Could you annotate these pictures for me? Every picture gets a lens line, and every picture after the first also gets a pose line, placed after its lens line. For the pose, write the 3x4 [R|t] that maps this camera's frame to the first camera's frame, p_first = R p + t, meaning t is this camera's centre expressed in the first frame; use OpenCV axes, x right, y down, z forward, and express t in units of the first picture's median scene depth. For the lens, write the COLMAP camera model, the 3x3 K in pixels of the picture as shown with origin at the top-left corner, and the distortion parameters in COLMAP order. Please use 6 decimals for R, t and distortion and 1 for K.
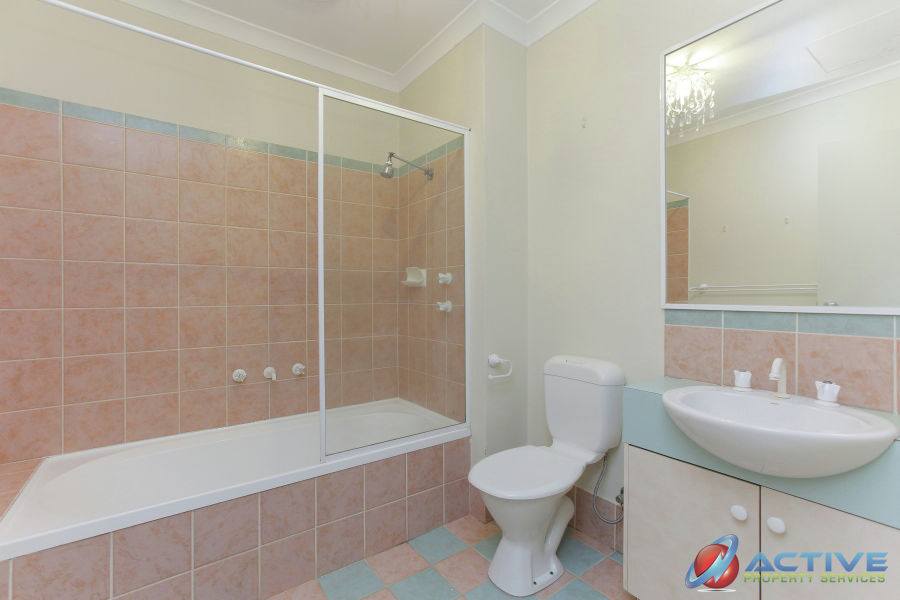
lens RADIAL K [[409.6, 0, 446.4], [0, 409.6, 299.2], [0, 0, 1]] dist [-0.002829, -0.000110]
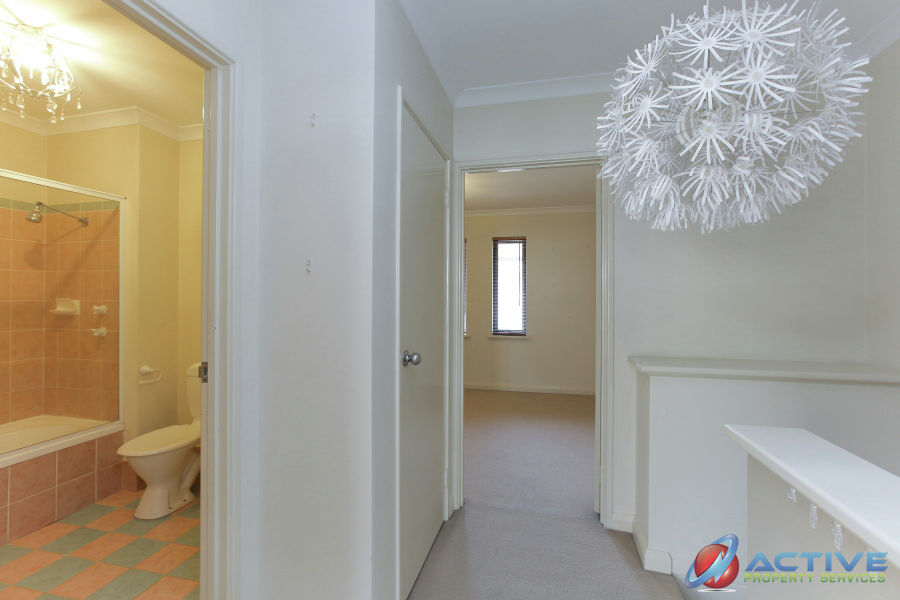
lens RADIAL K [[408.5, 0, 448.5], [0, 408.5, 298.7], [0, 0, 1]] dist [0.003626, 0.002478]
pose [[0.772926, 0.006526, 0.634463, 0.025101], [-0.000033, 0.999948, -0.010244, -0.072659], [-0.634497, 0.007897, 0.772885, -0.662777]]
